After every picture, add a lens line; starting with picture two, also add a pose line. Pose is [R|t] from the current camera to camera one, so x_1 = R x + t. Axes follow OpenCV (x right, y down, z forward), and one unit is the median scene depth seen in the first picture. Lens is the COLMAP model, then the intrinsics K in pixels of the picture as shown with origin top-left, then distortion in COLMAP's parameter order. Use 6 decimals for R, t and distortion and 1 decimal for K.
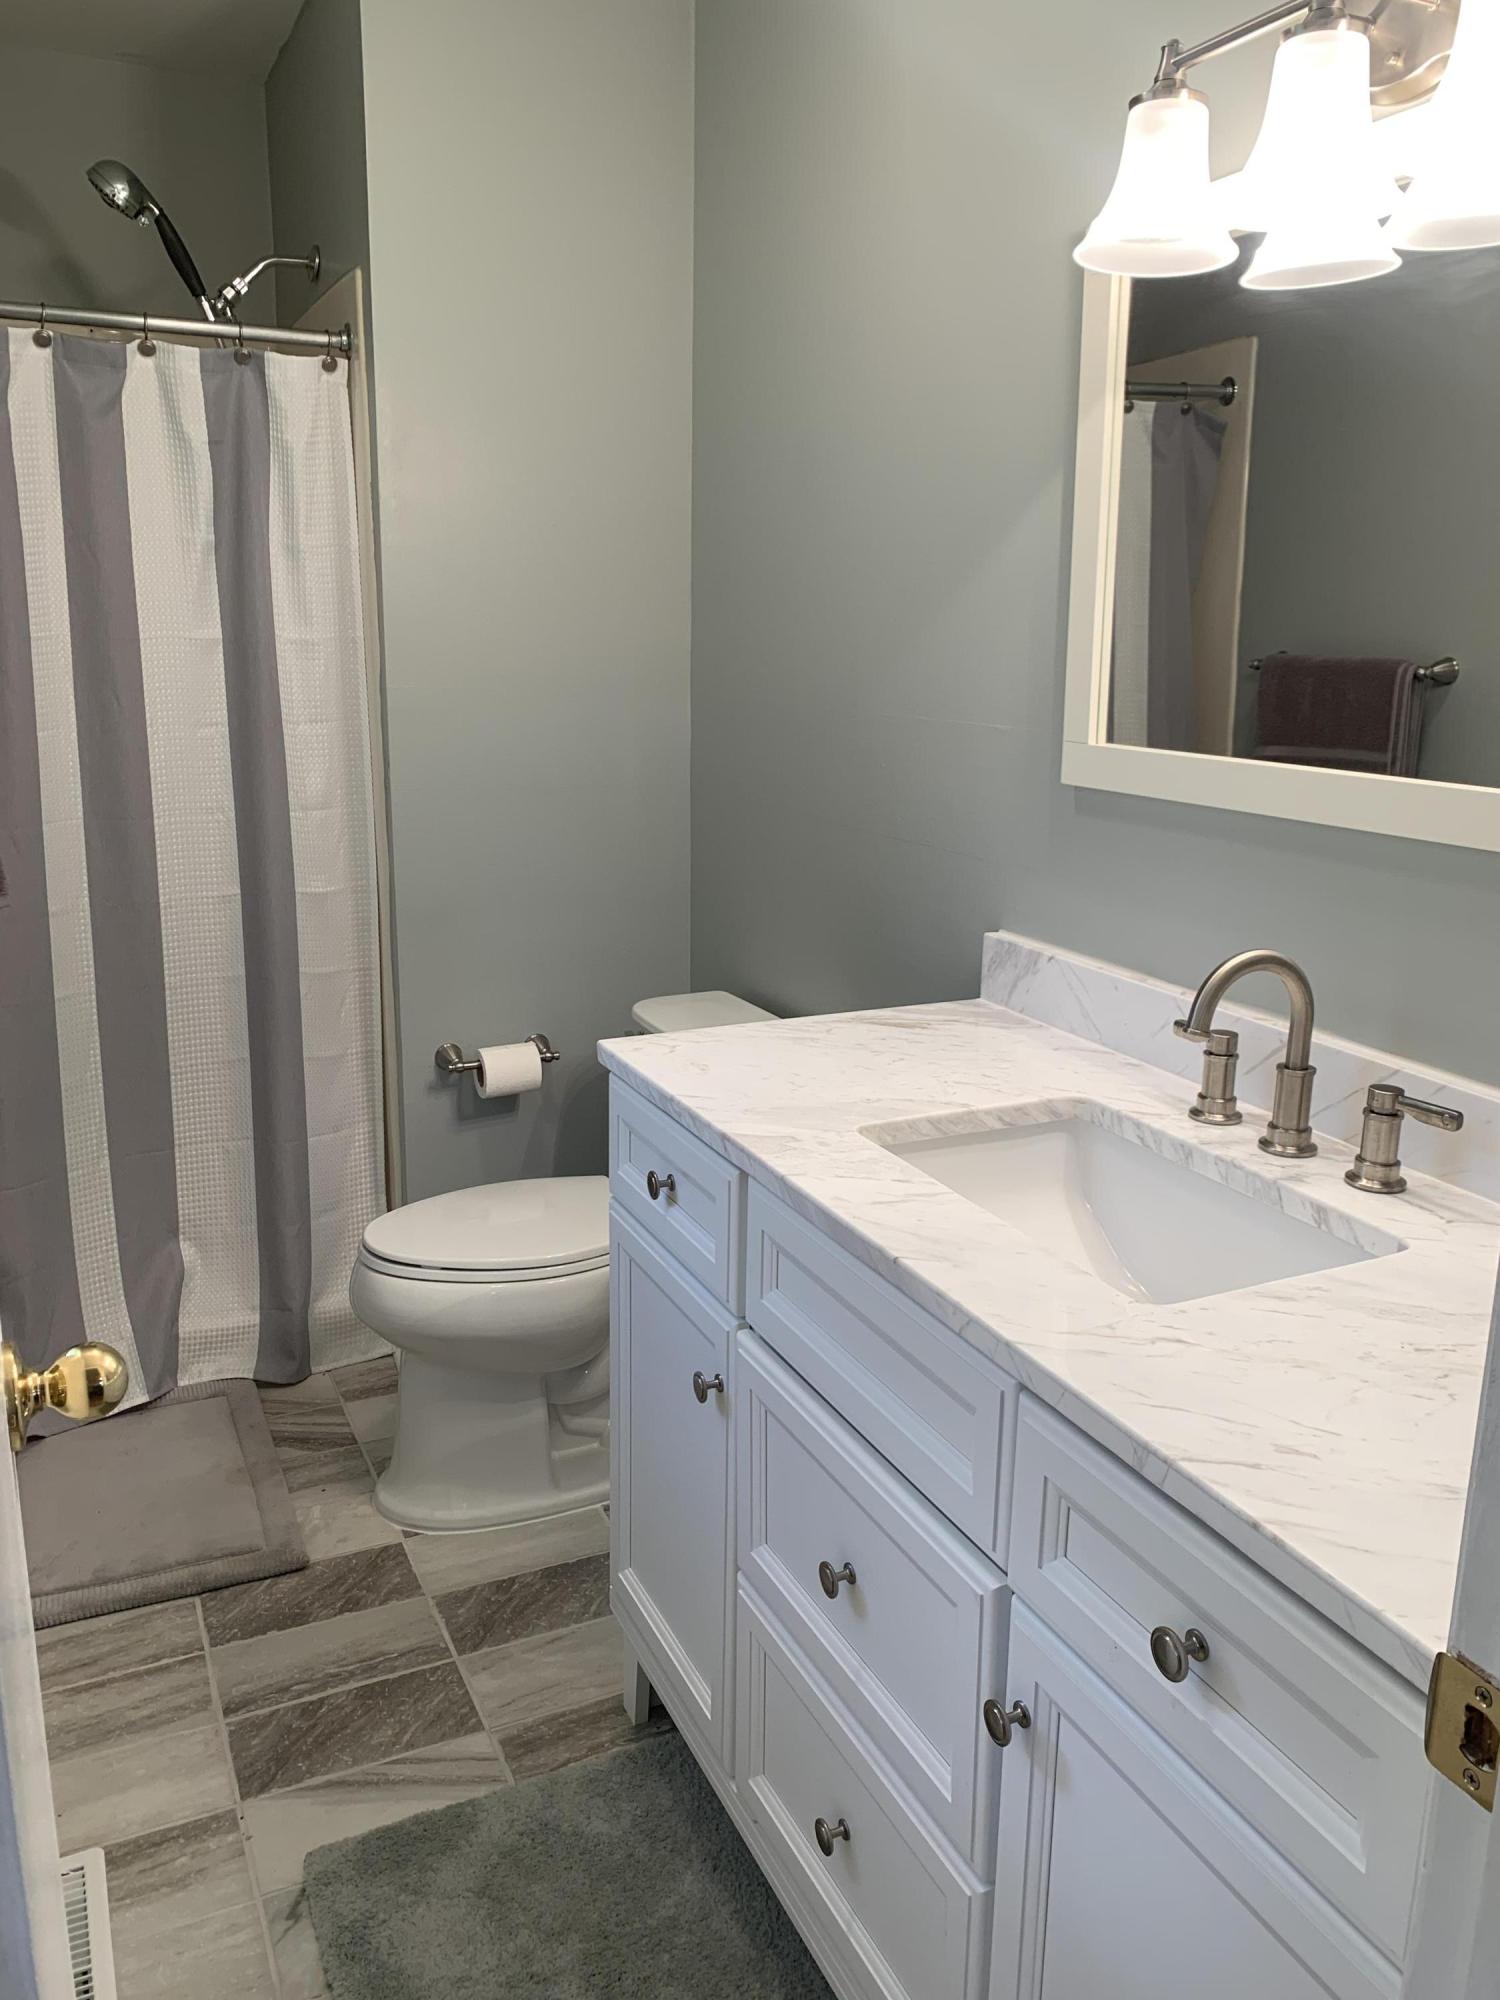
lens RADIAL K [[1534.0, 0, 741.9], [0, 1534.0, 987.6], [0, 0, 1]] dist [0.042226, -0.044986]
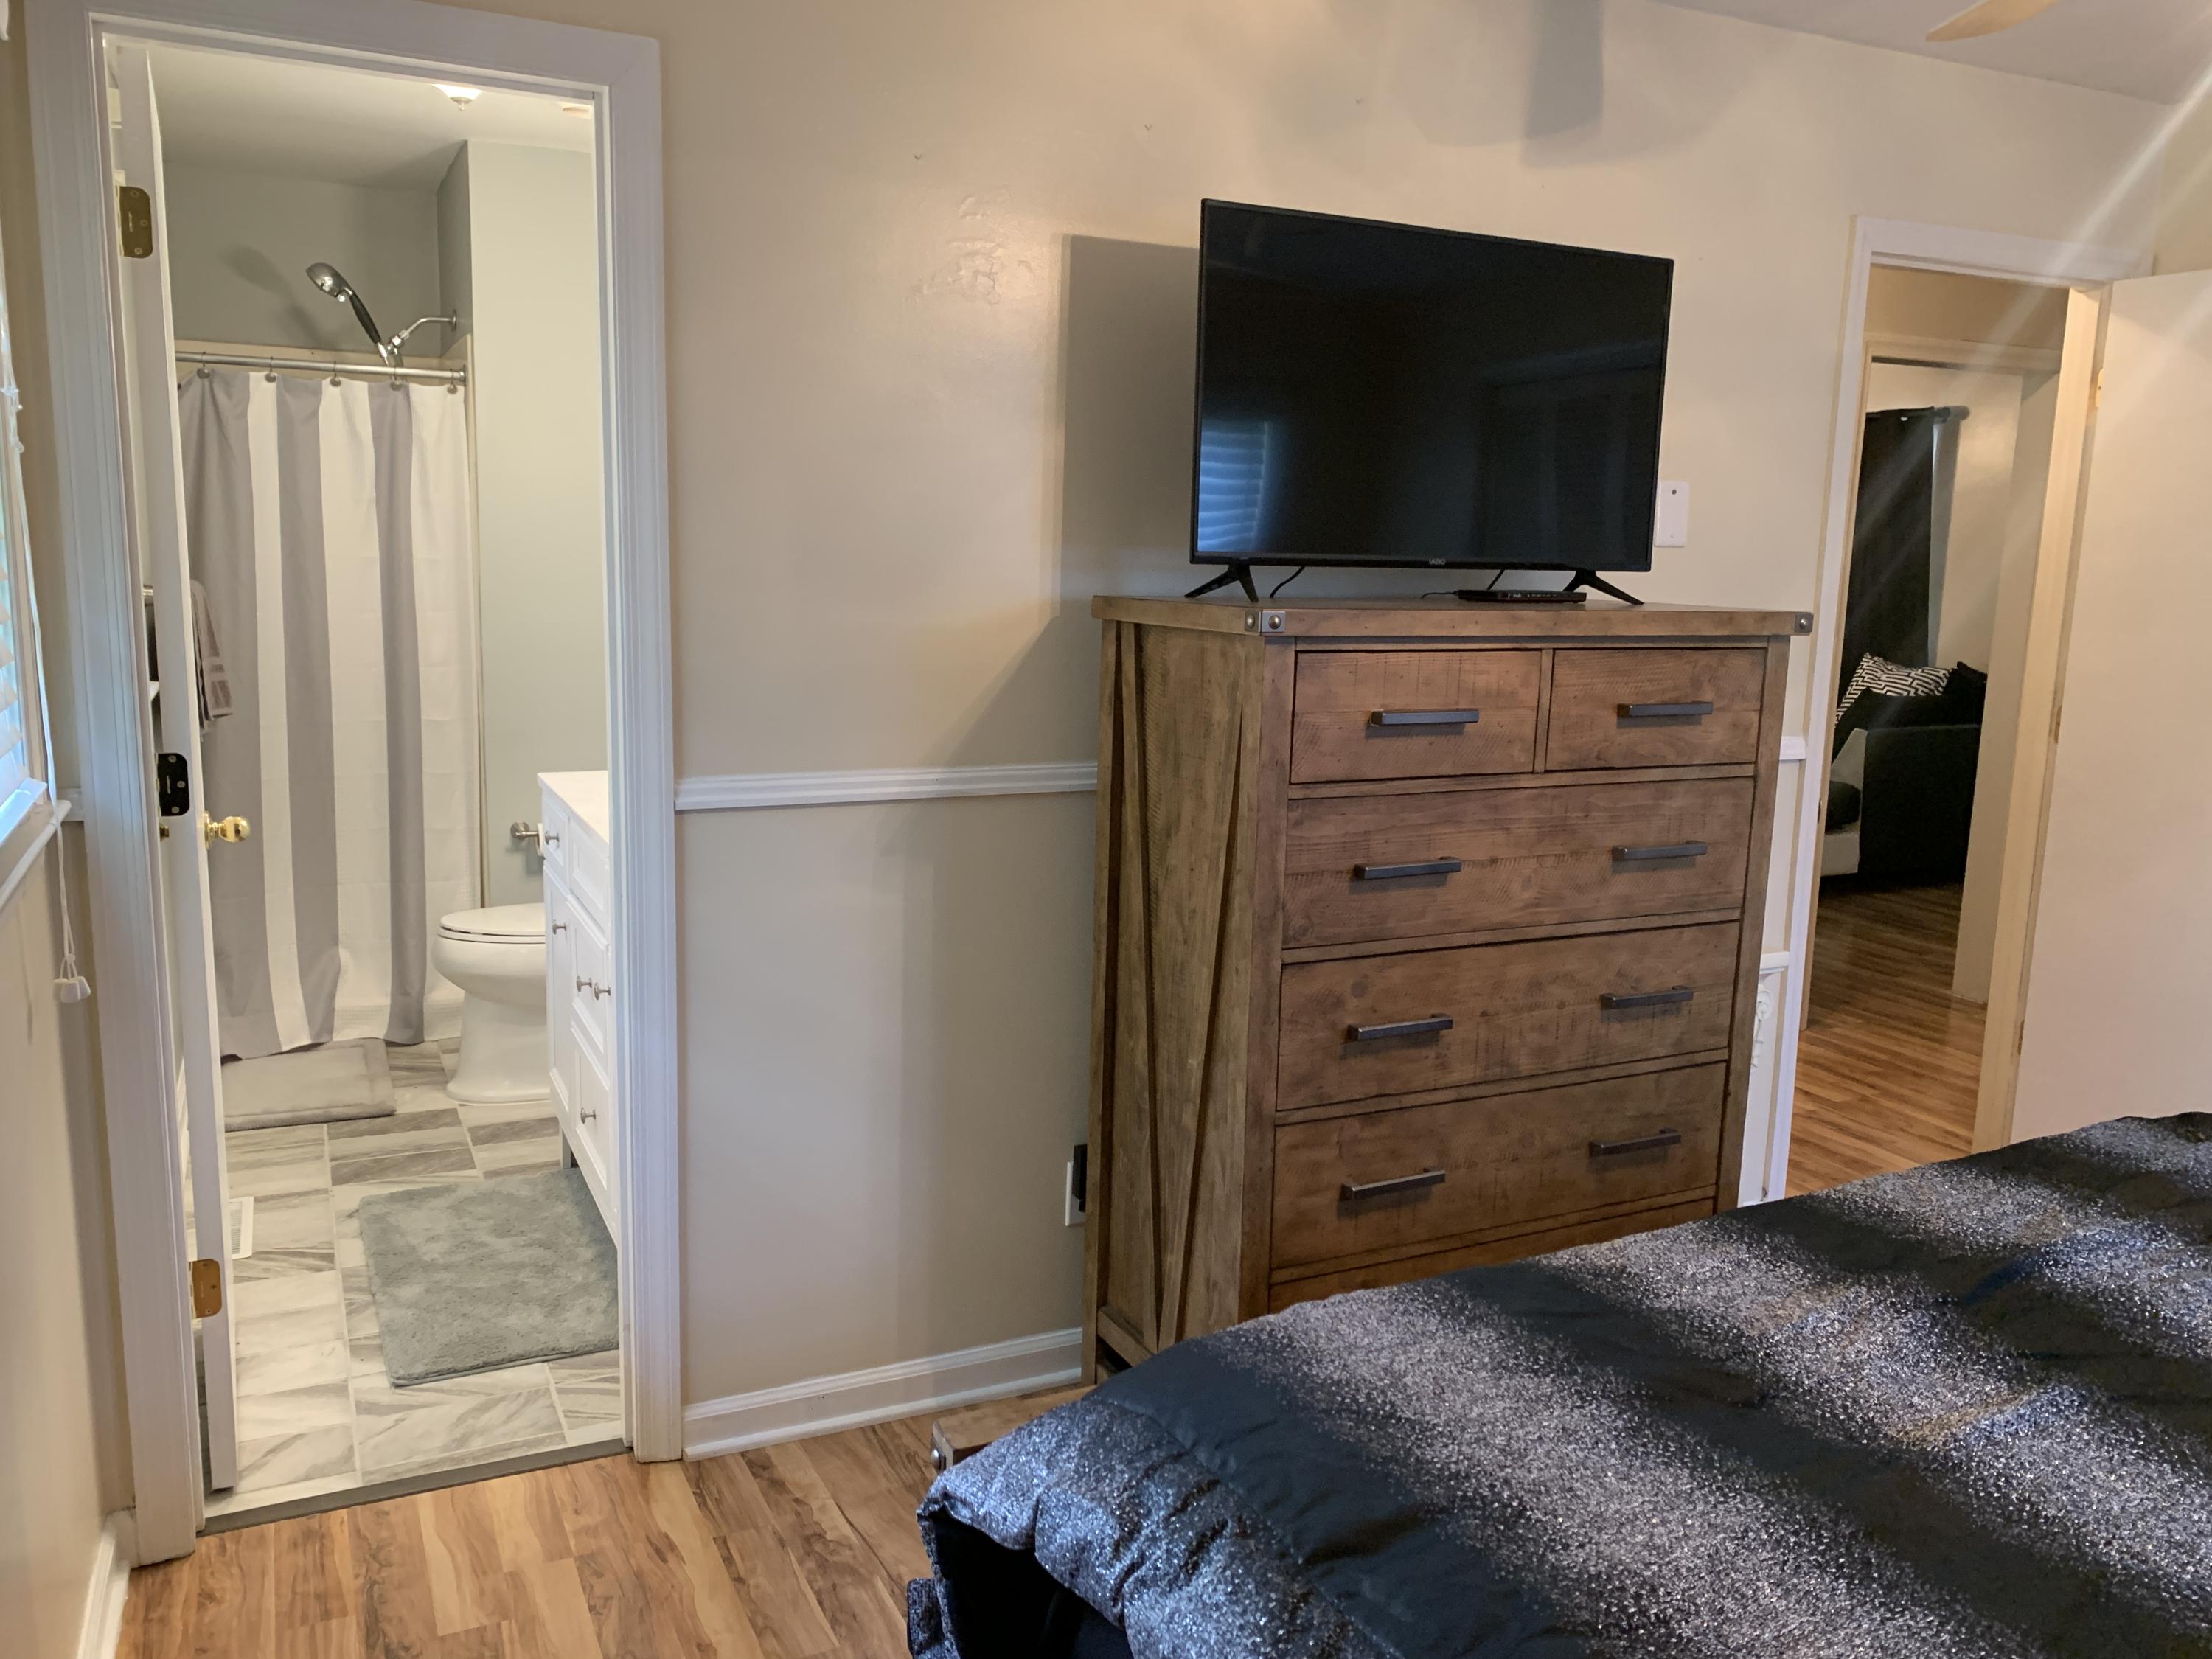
lens RADIAL K [[1696.6, 0, 1079.9], [0, 1696.6, 820.8], [0, 0, 1]] dist [0.042226, -0.044986]
pose [[0.999890, 0.014784, -0.000883, 0.432167], [-0.014810, 0.997669, -0.066612, 0.166788], [-0.000103, 0.066618, 0.997779, -0.812875]]
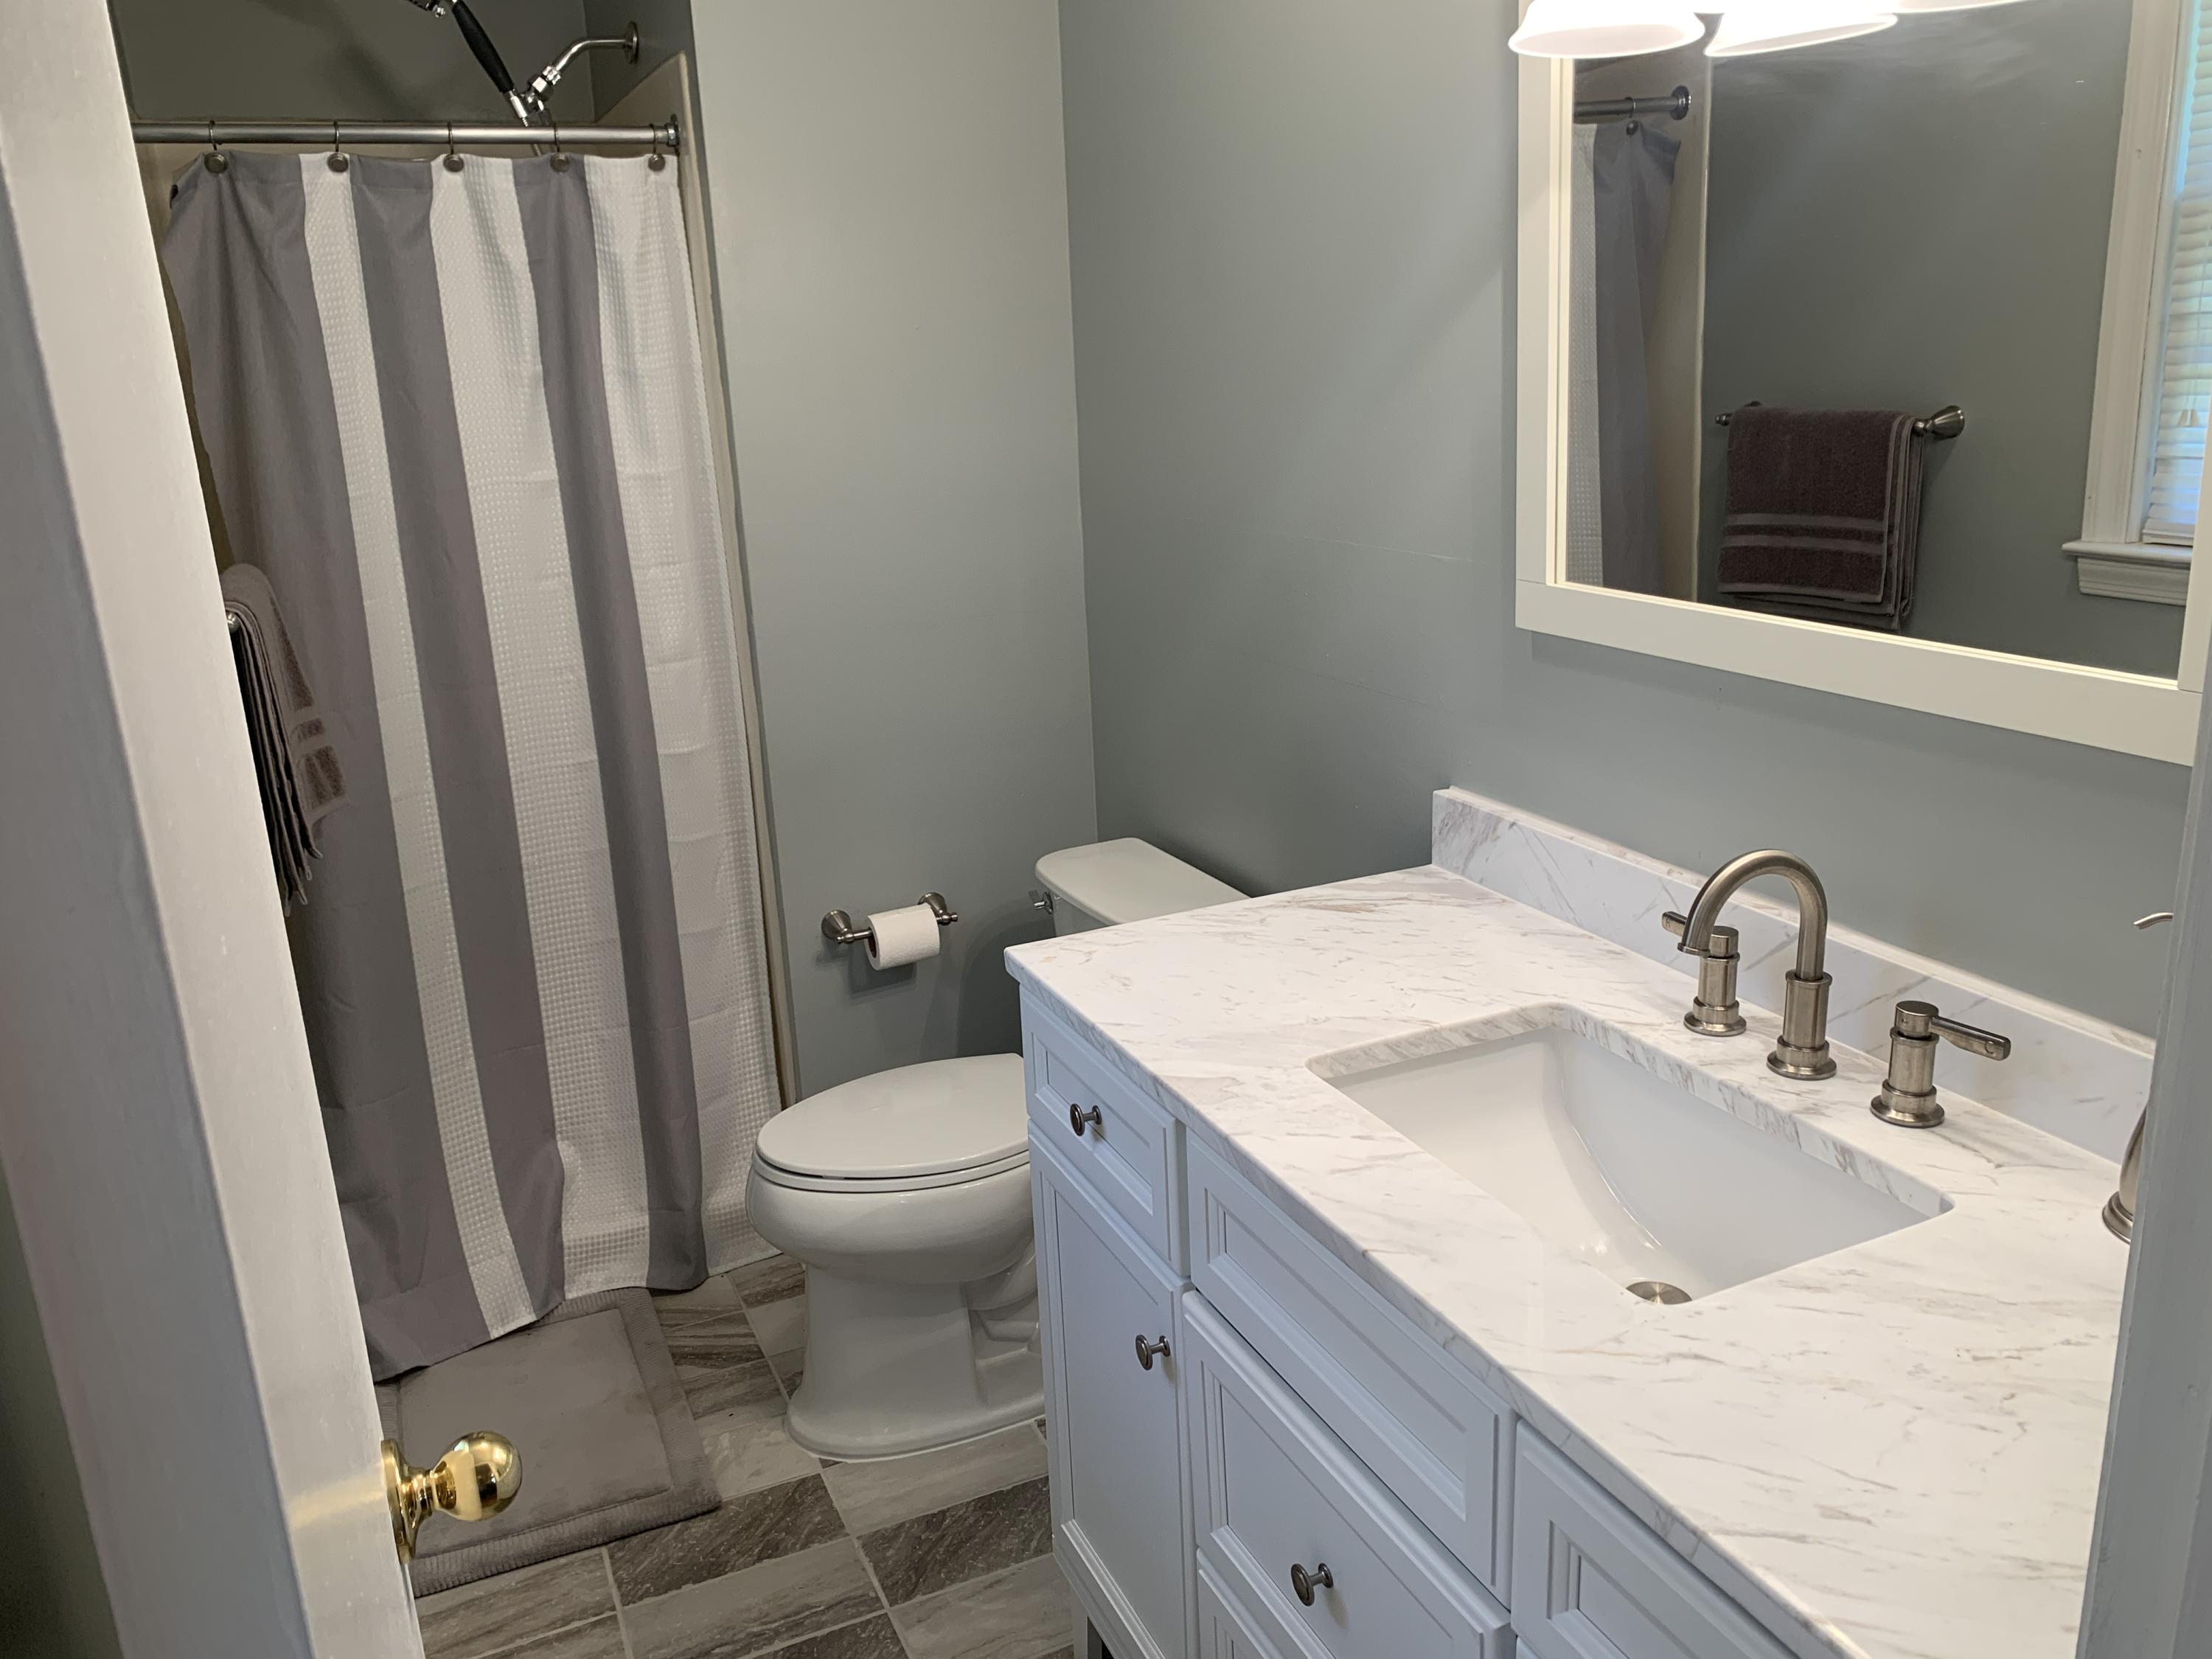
lens RADIAL K [[1696.6, 0, 1079.9], [0, 1696.6, 820.8], [0, 0, 1]] dist [0.042226, -0.044986]
pose [[0.997749, -0.053057, -0.041003, -0.004749], [0.054836, 0.997546, 0.043535, -0.061527], [0.038592, -0.045686, 0.998210, 0.014404]]
